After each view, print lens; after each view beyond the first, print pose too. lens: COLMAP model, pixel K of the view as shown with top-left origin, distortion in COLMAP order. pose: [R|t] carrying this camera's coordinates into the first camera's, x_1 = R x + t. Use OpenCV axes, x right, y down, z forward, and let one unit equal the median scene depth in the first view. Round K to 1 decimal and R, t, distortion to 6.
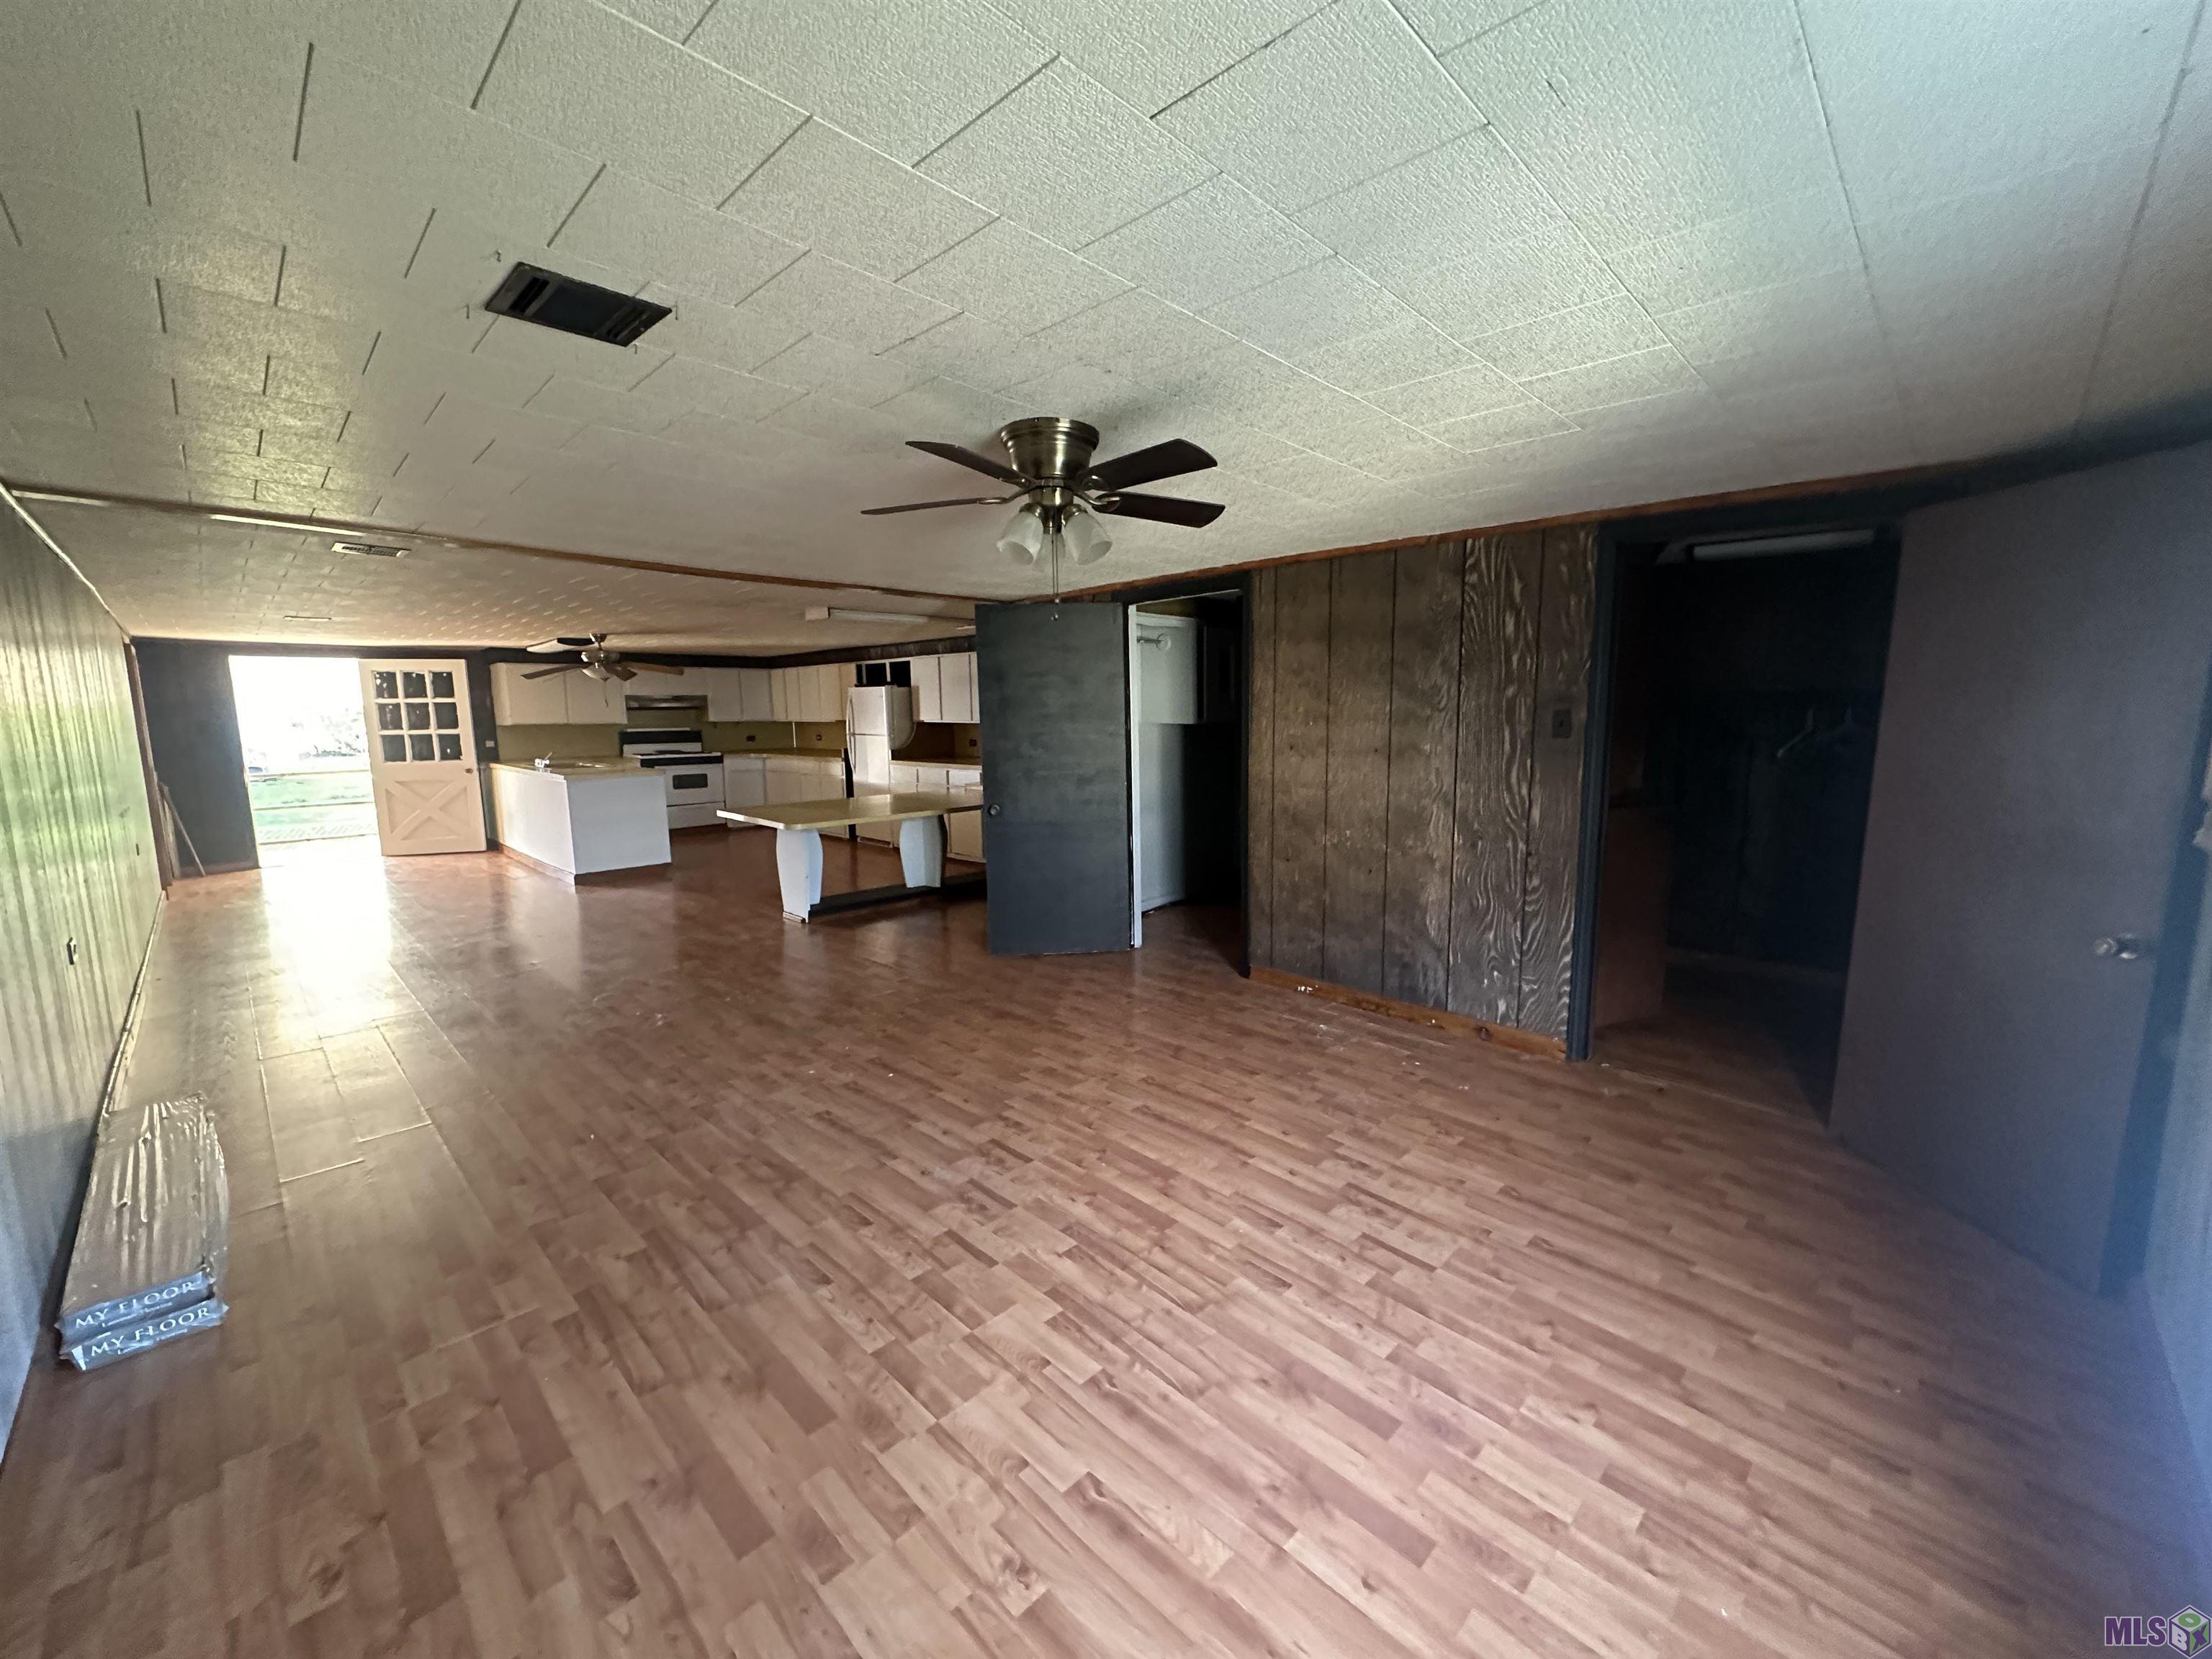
lens RADIAL K [[885.7, 0, 1108.8], [0, 885.7, 830.1], [0, 0, 1]] dist [-0.002844, -0.000138]
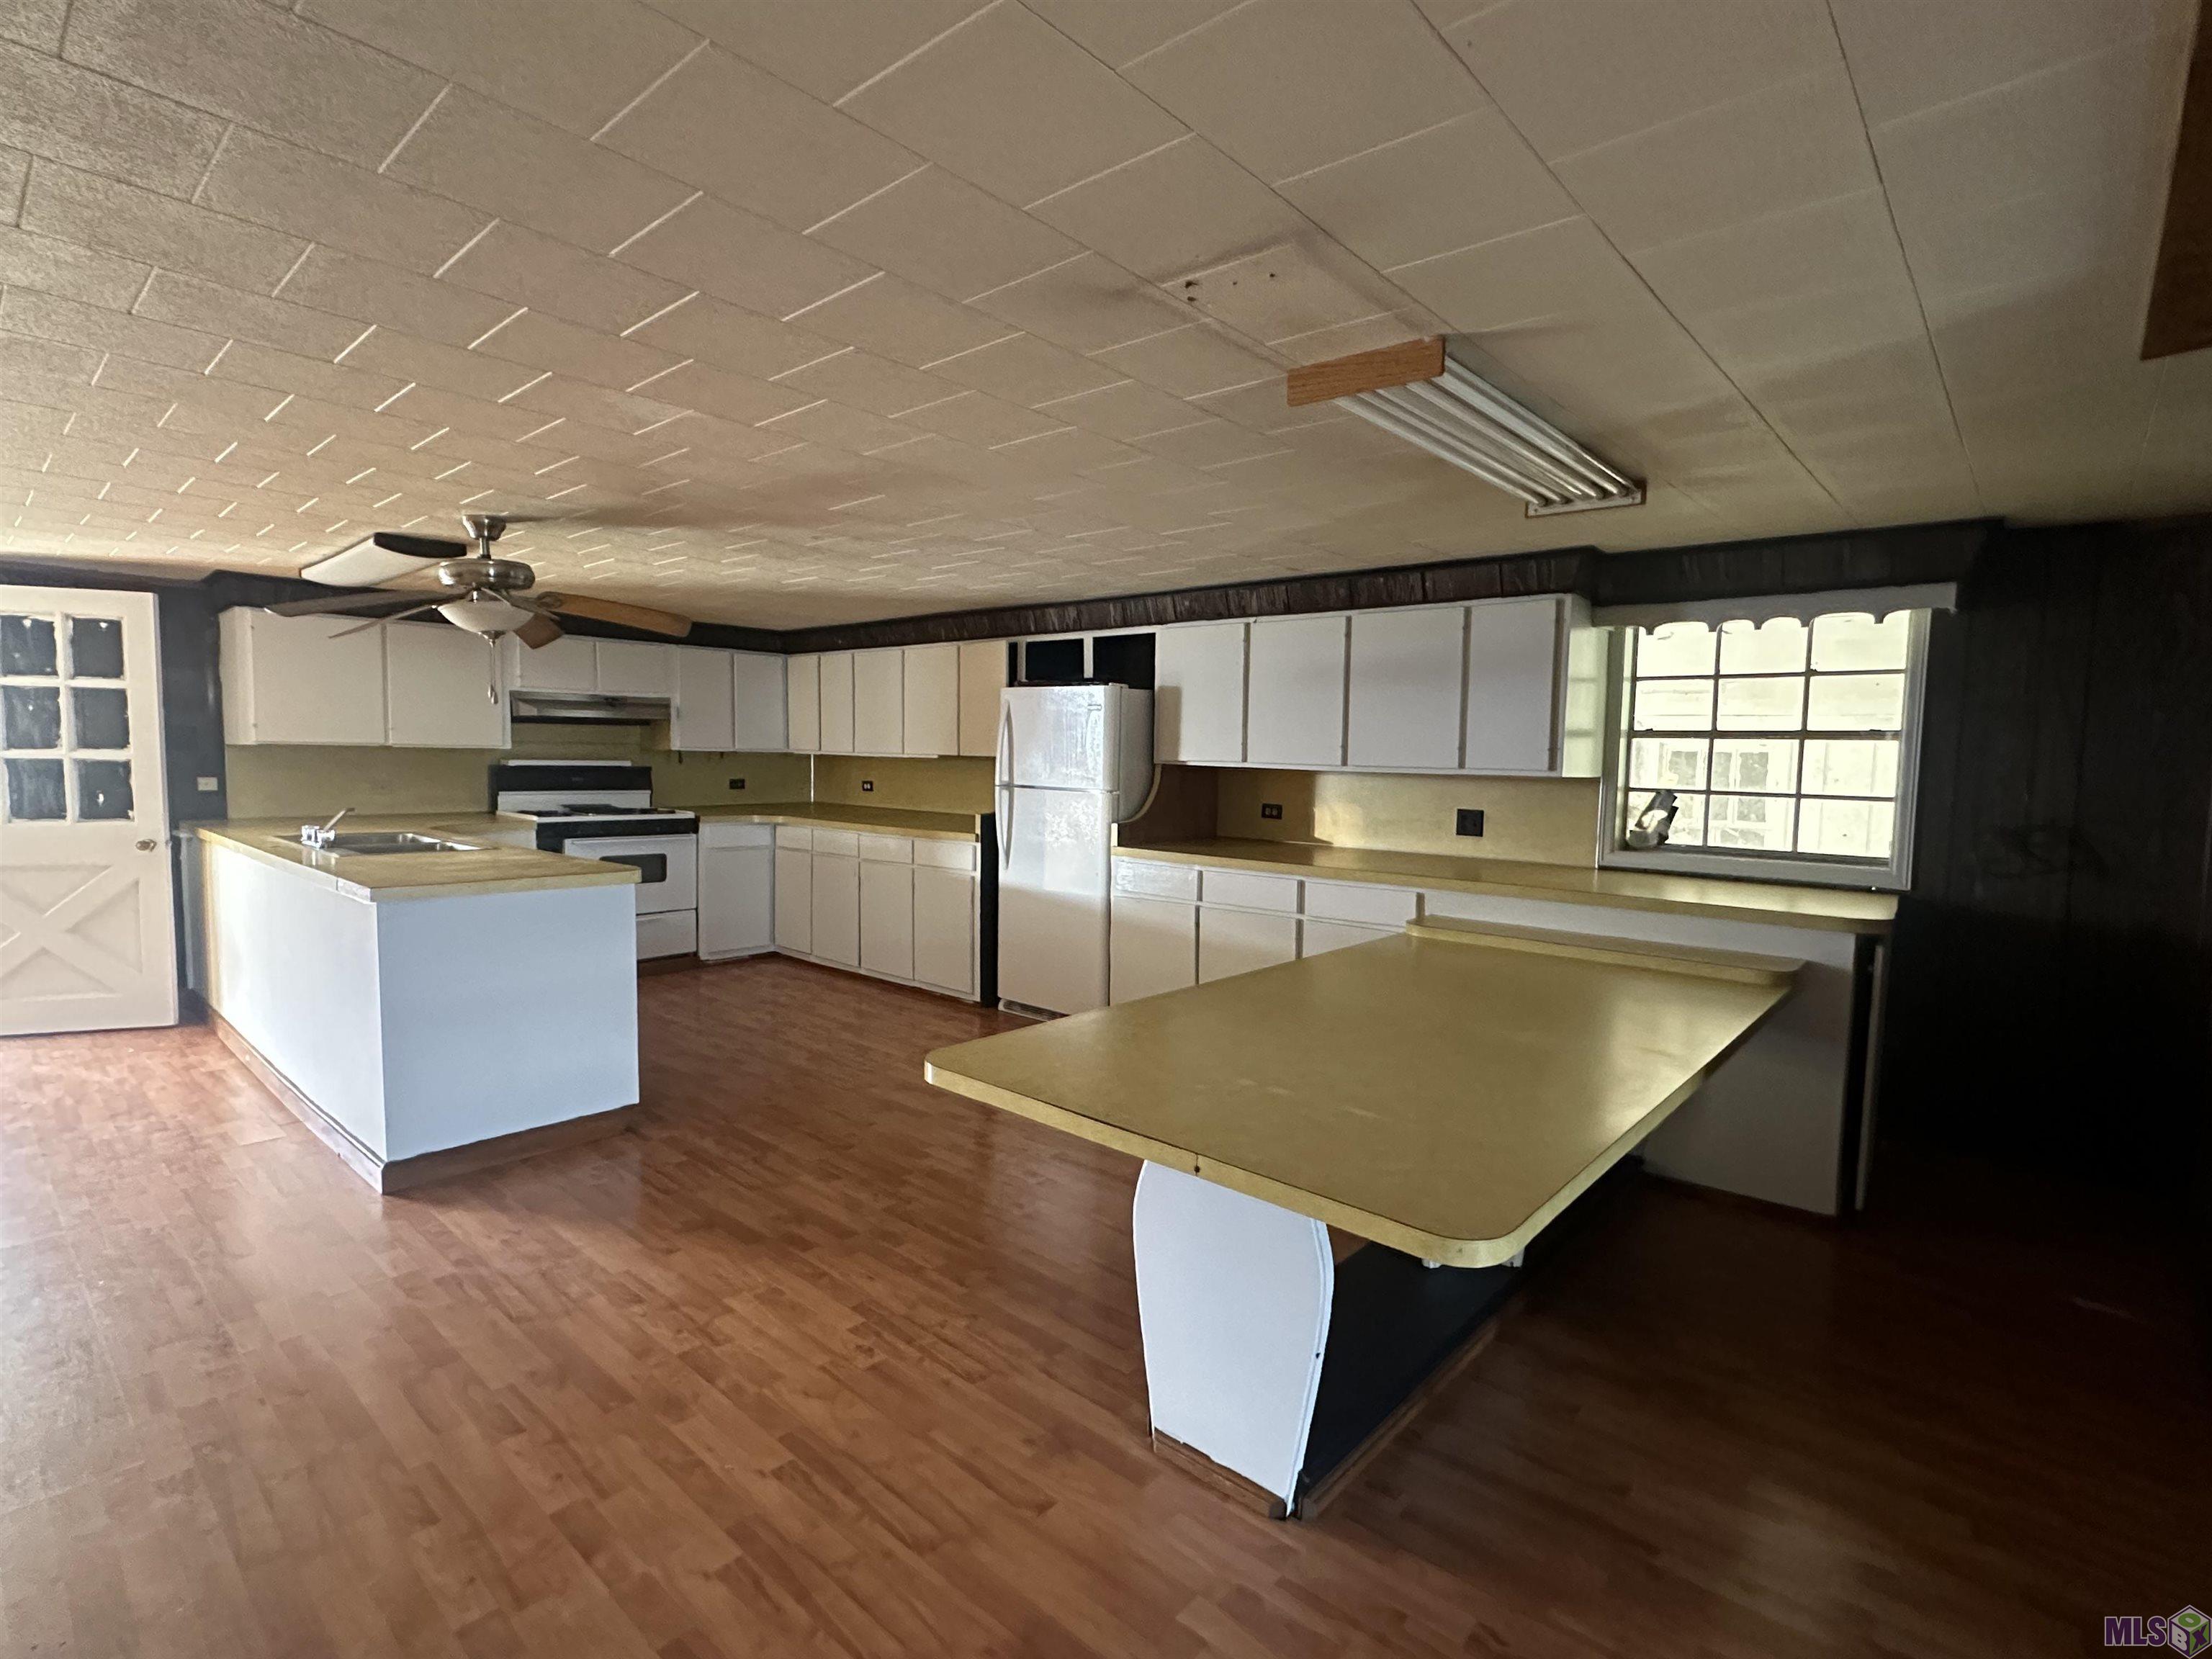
lens RADIAL K [[1069.6, 0, 1110.8], [0, 1069.6, 827.2], [0, 0, 1]] dist [-0.005955, -0.000862]
pose [[0.997846, 0.024789, 0.060744, -0.271856], [-0.020743, 0.997579, -0.066369, -0.049659], [-0.062242, 0.064966, 0.995944, 0.433828]]
